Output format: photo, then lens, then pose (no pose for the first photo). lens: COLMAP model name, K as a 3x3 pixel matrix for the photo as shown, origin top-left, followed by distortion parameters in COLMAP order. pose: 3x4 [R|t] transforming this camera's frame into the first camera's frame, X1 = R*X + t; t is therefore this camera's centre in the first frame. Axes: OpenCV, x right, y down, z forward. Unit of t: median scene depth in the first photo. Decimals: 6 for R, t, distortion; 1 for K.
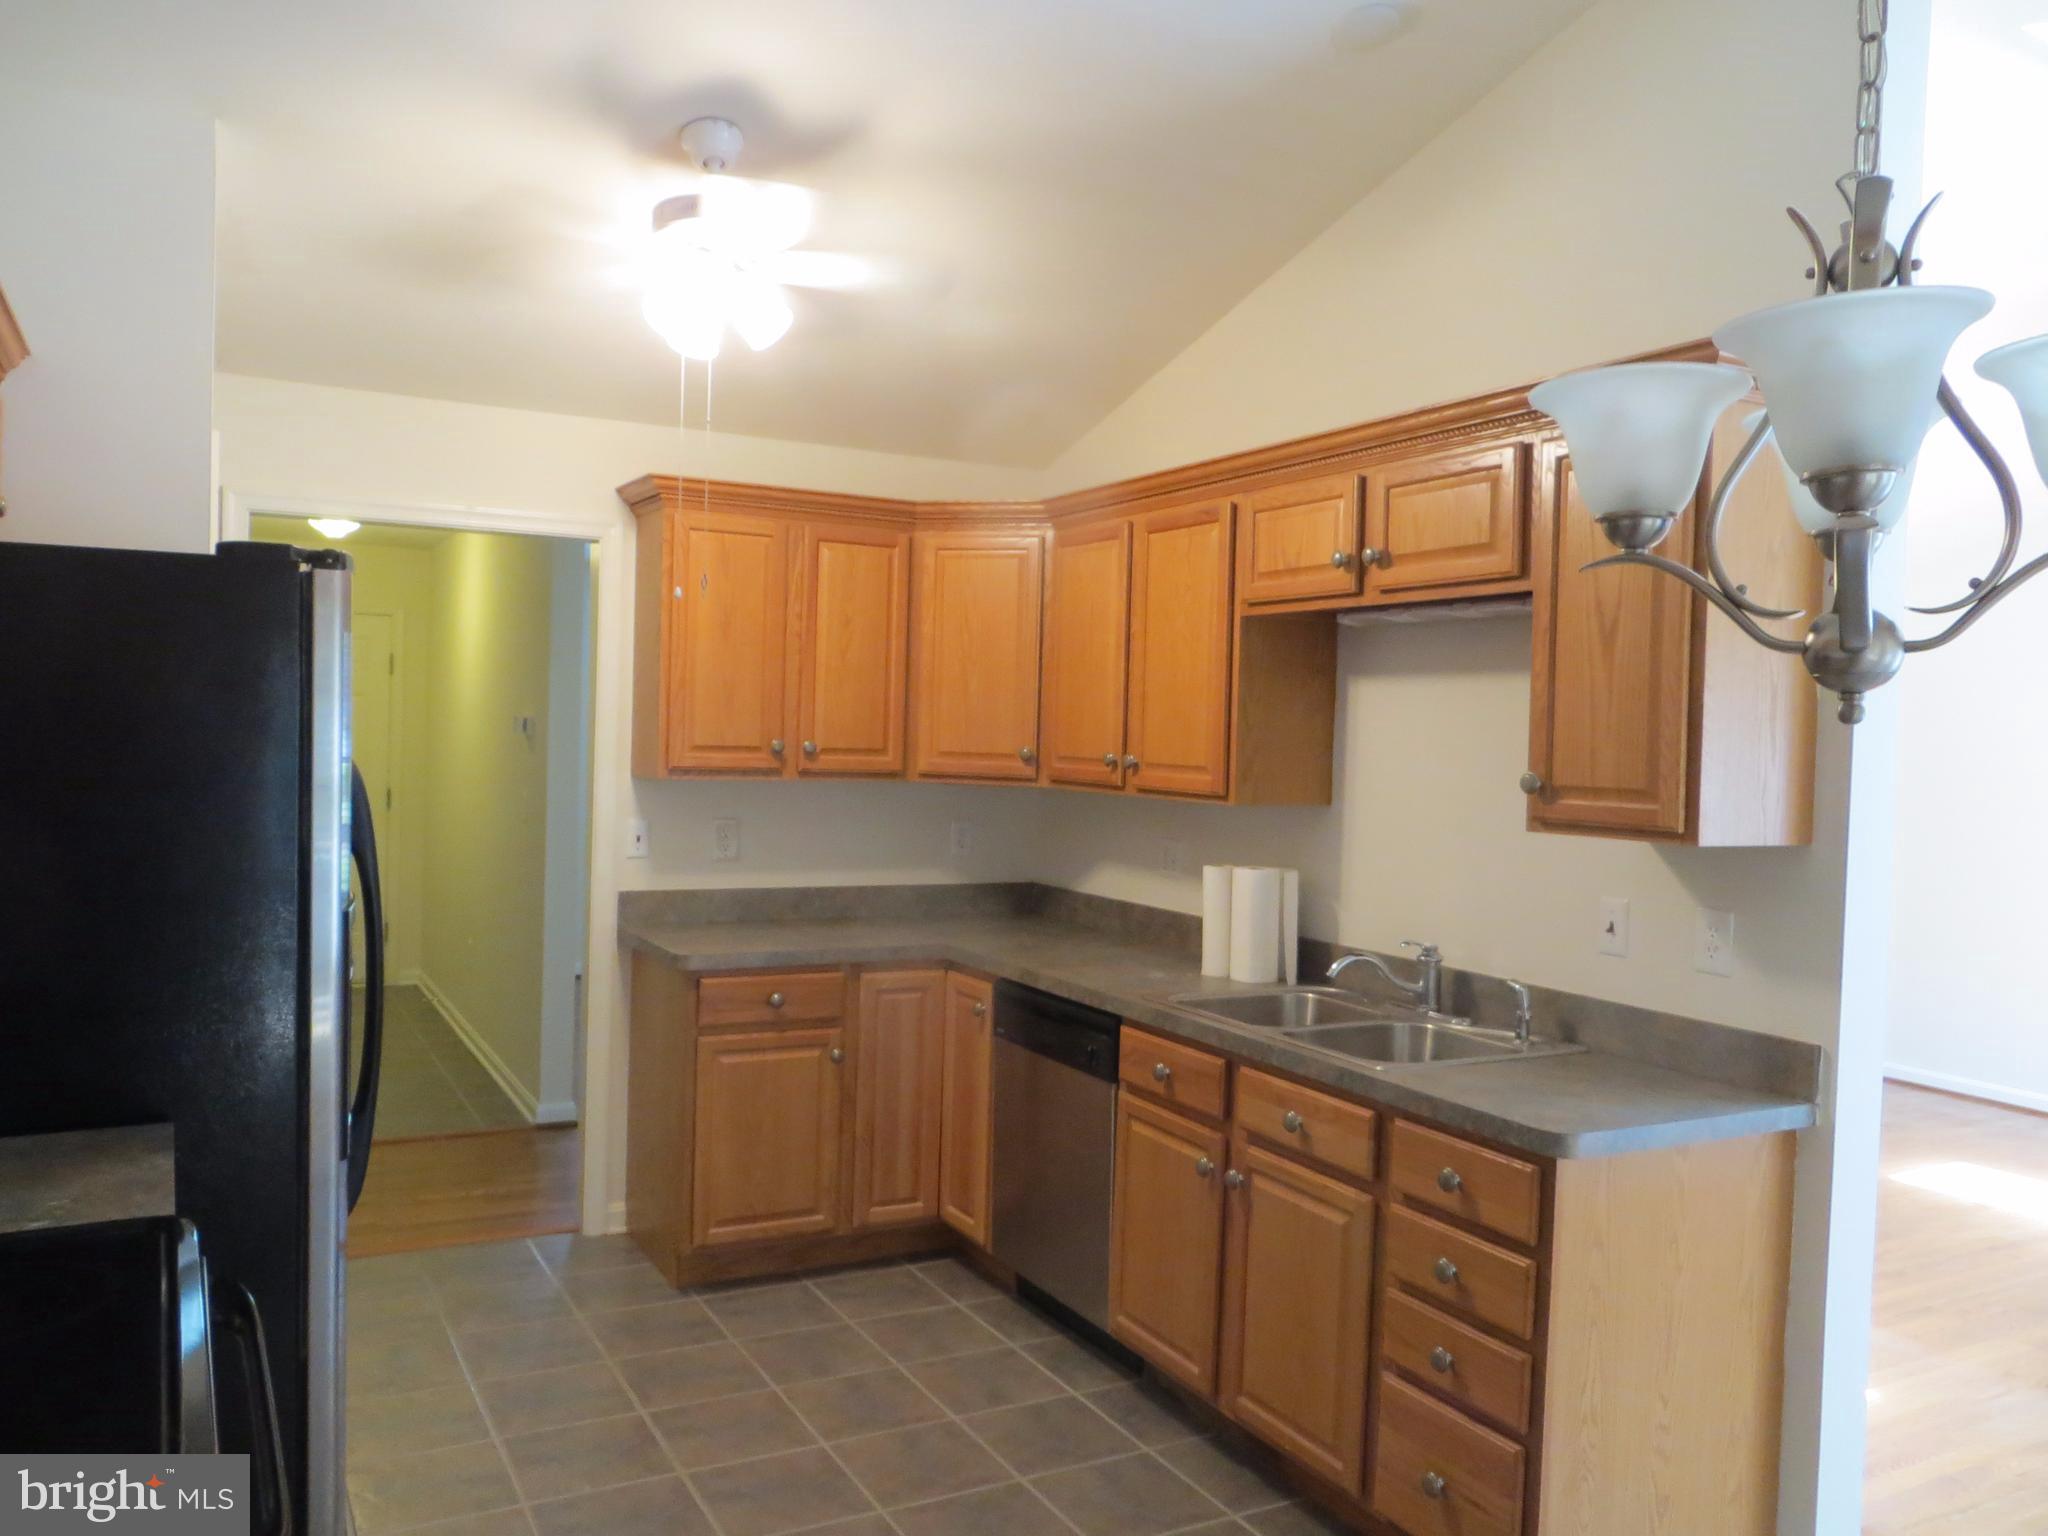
lens RADIAL K [[1544.8, 0, 1024.0], [0, 1544.8, 768.0], [0, 0, 1]] dist [-0.012112, 0.002589]
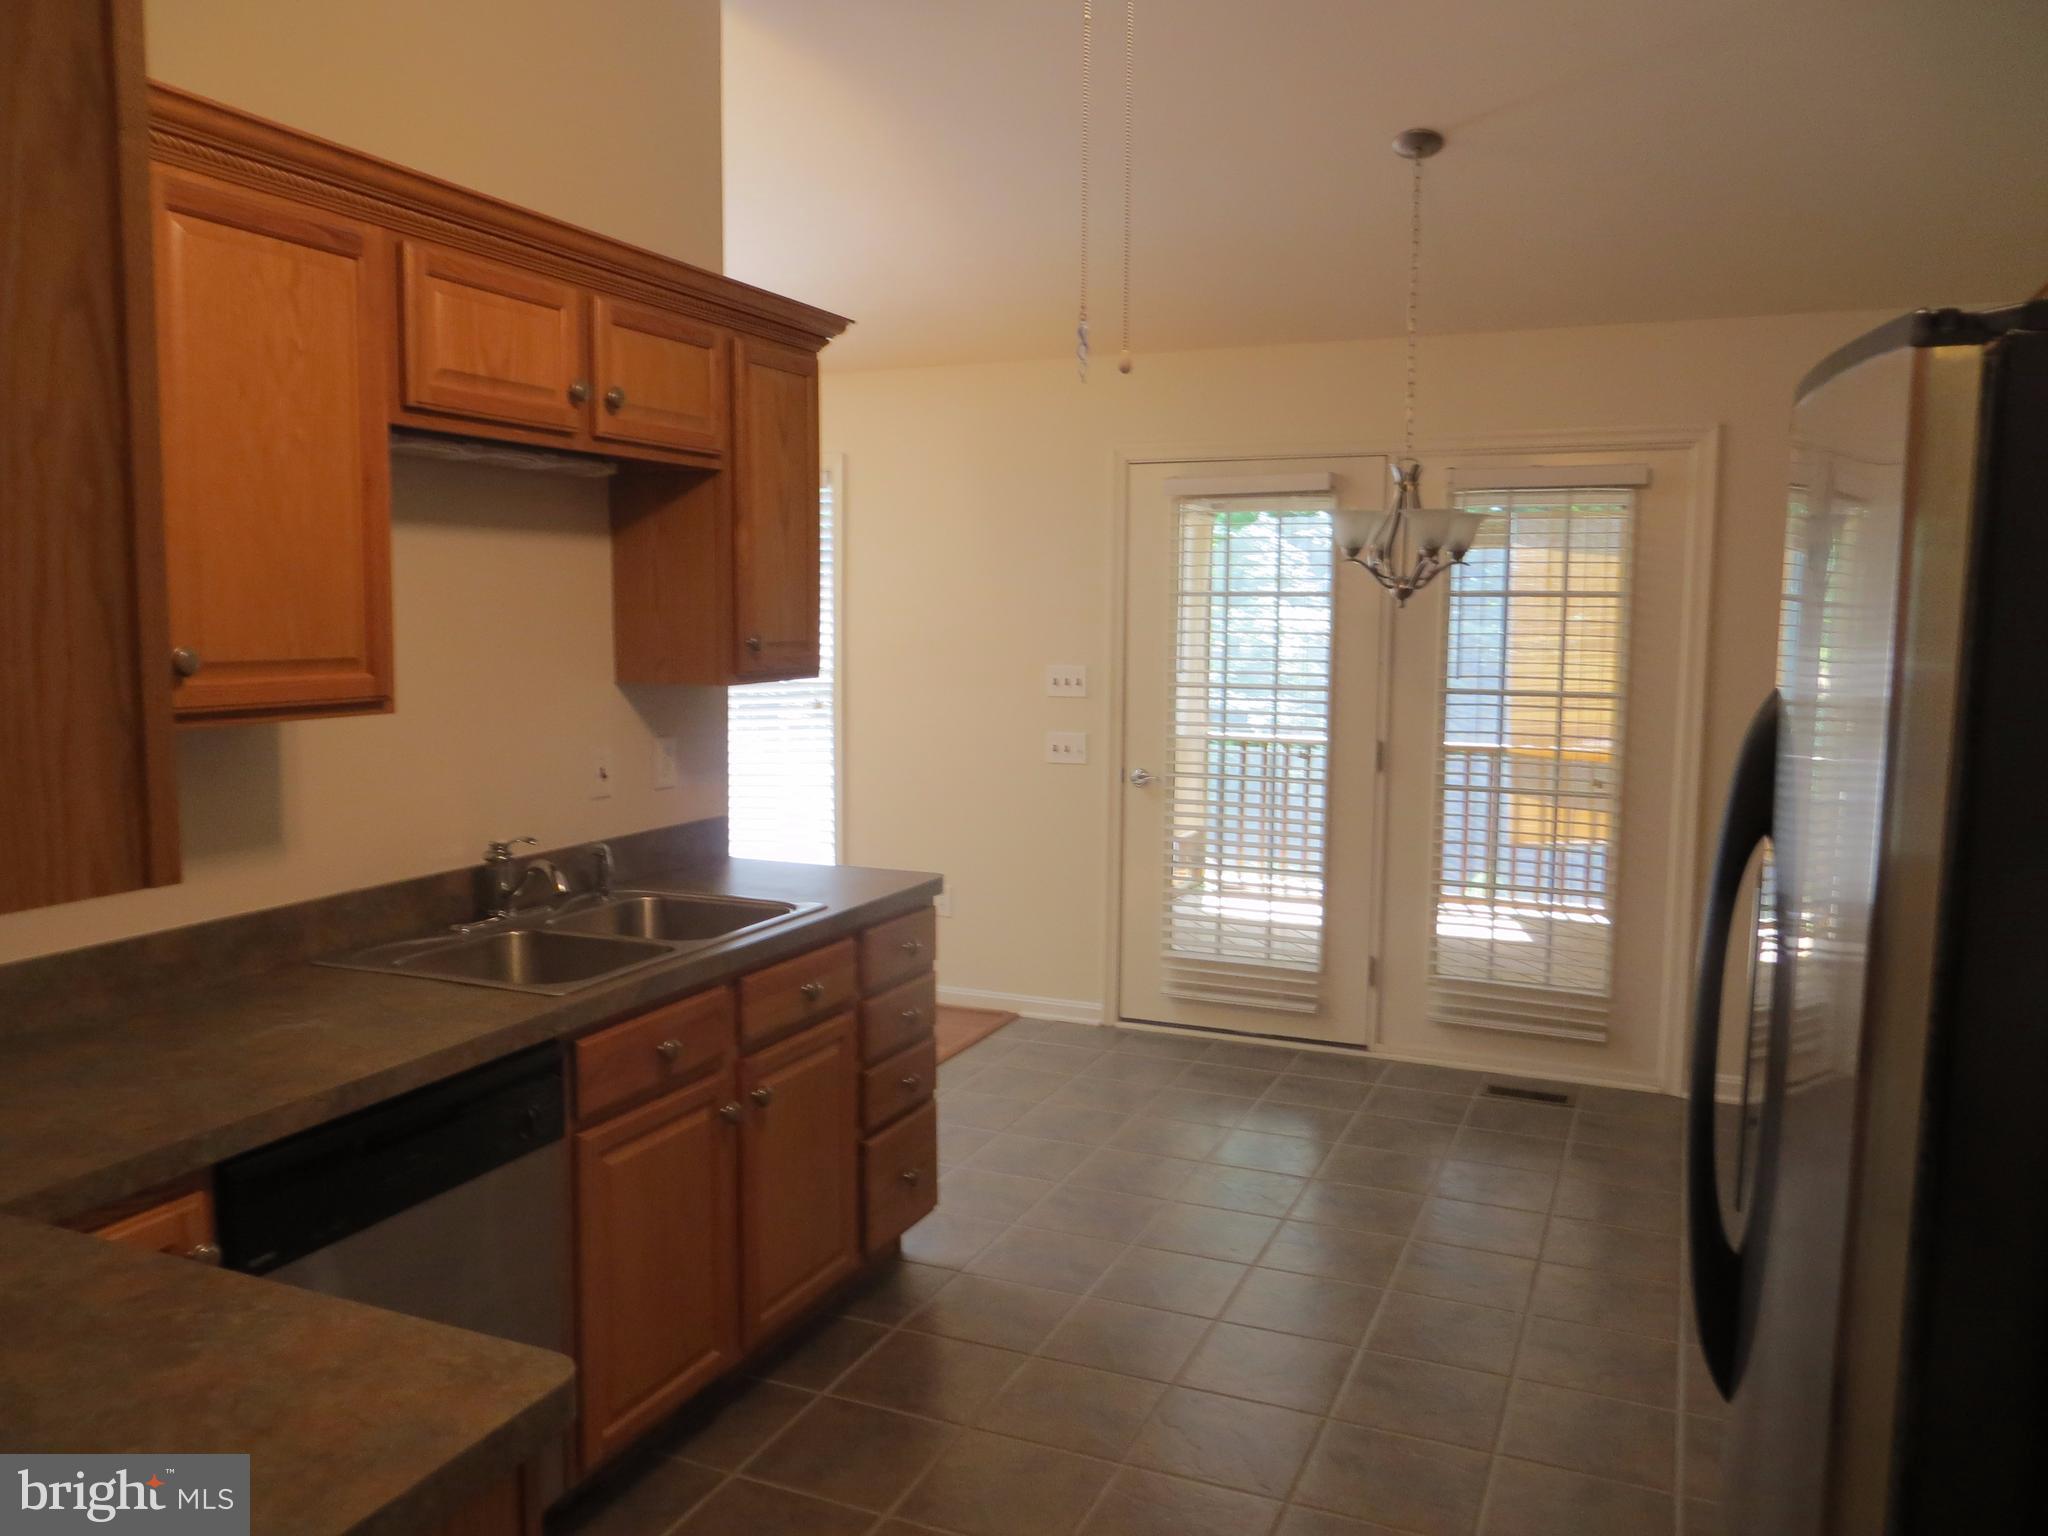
lens RADIAL K [[1544.8, 0, 1024.0], [0, 1544.8, 768.0], [0, 0, 1]] dist [-0.012112, 0.002589]
pose [[-0.614311, -0.116832, 0.780367, -0.585060], [-0.007280, 0.989775, 0.142452, -0.051722], [-0.789030, 0.081829, -0.608881, 1.274493]]
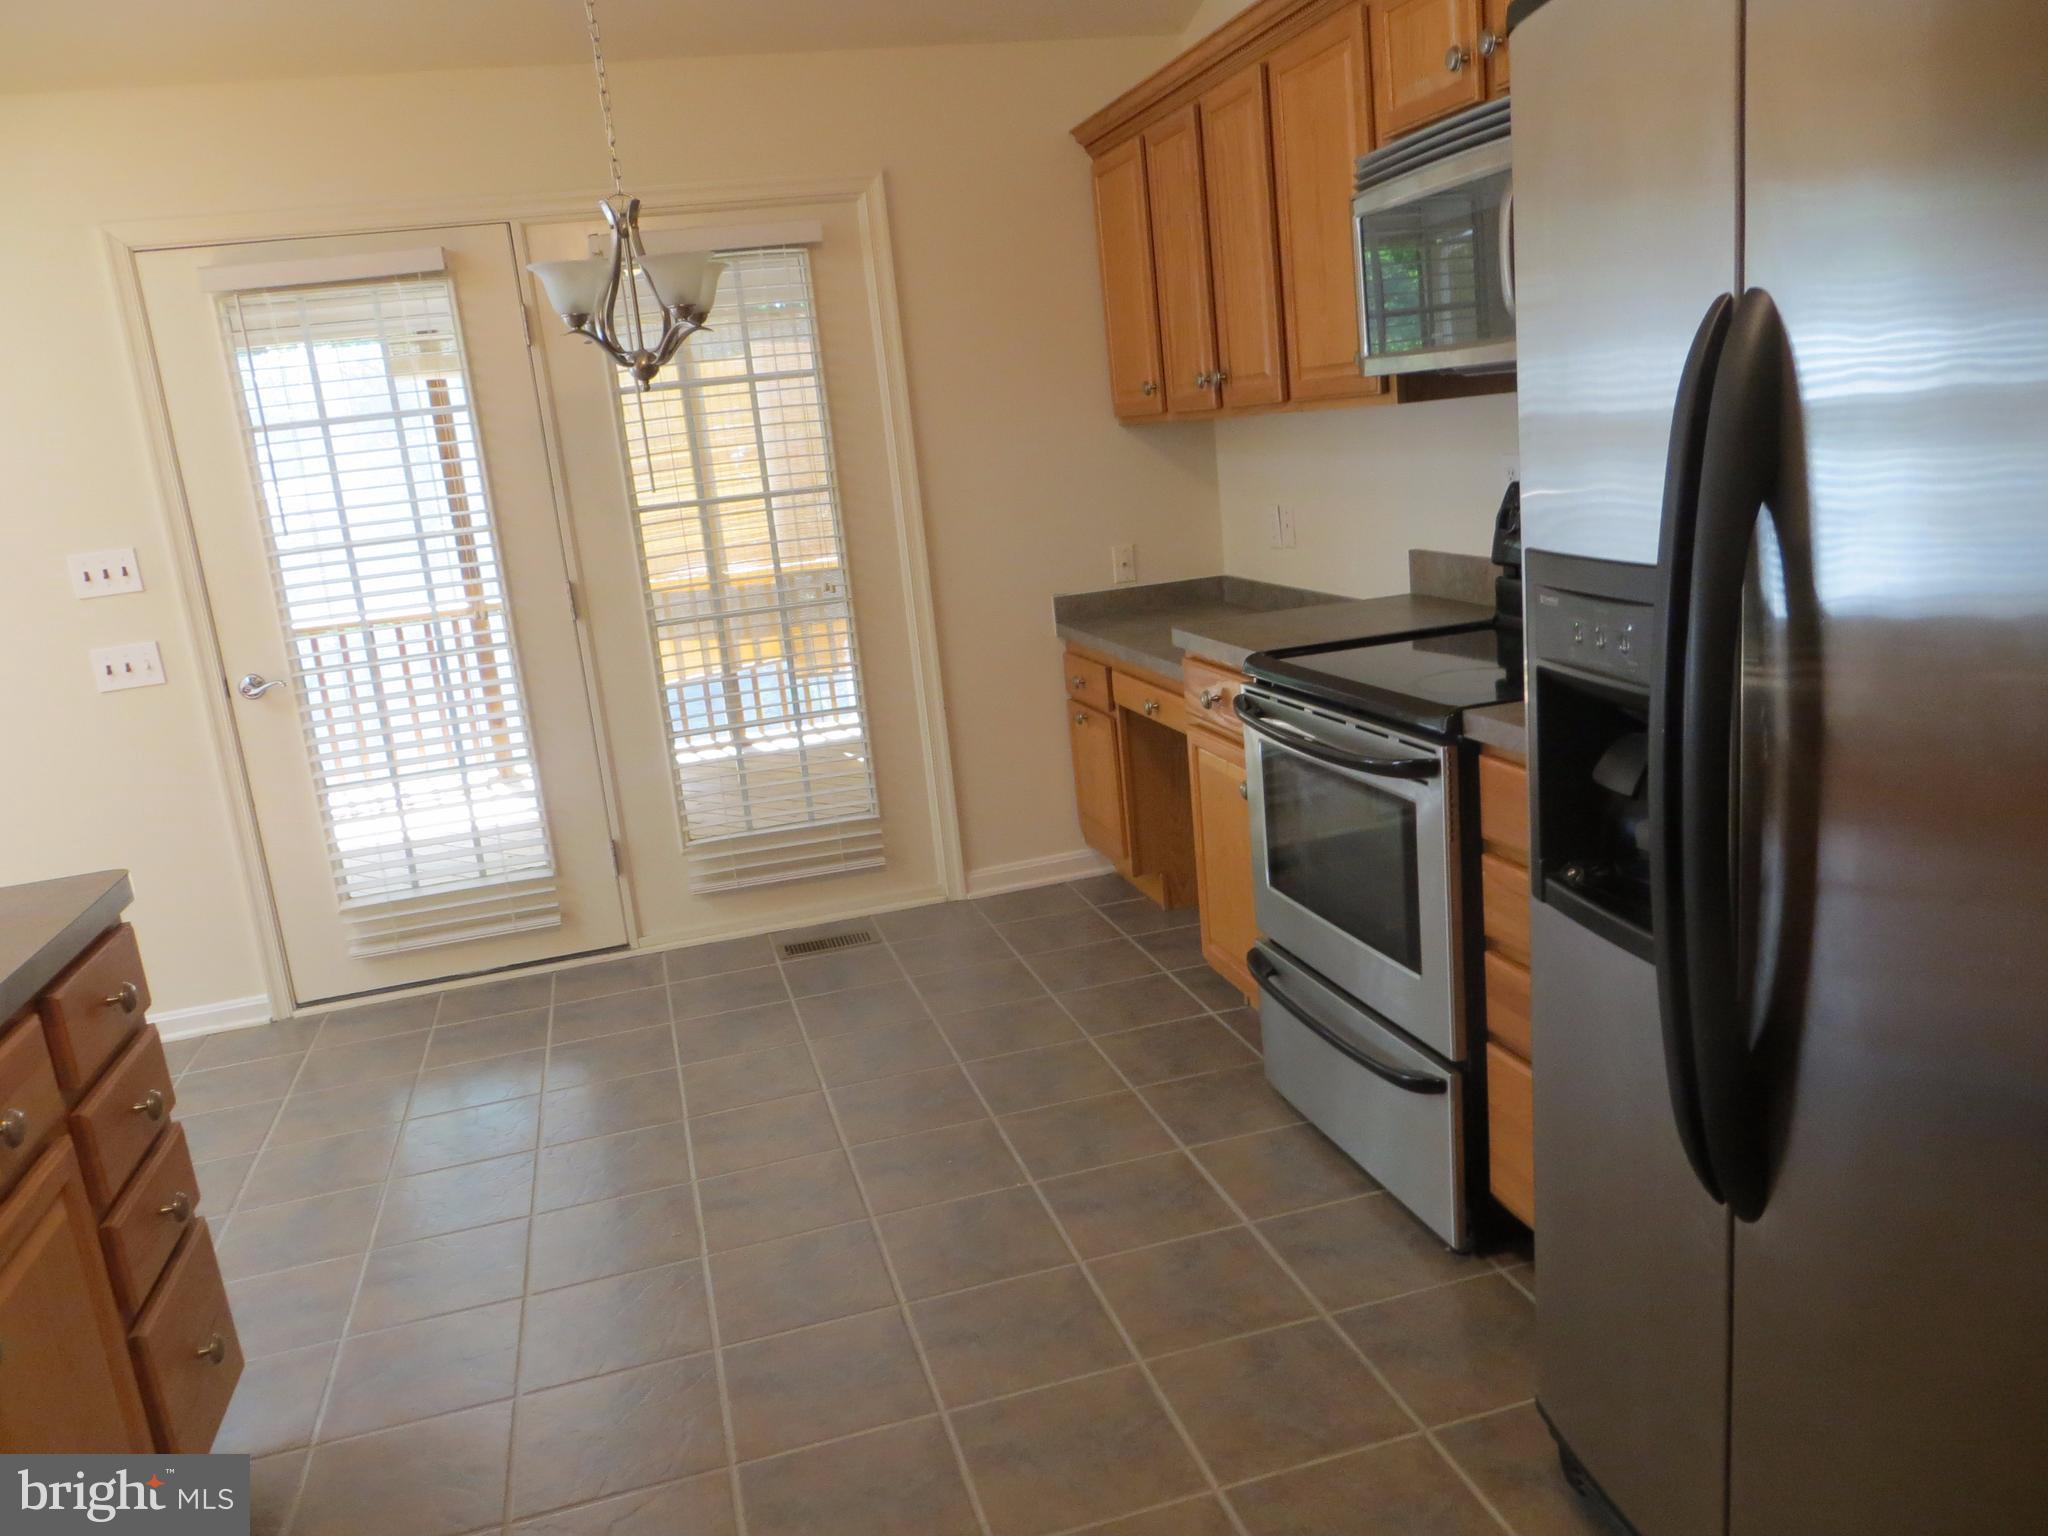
lens RADIAL K [[1544.8, 0, 1024.0], [0, 1544.8, 768.0], [0, 0, 1]] dist [-0.012112, 0.002589]
pose [[-0.969408, 0.016121, 0.244925, -0.267731], [0.079527, 0.964644, 0.251273, -0.003125], [-0.232214, 0.263064, -0.936415, 1.189412]]
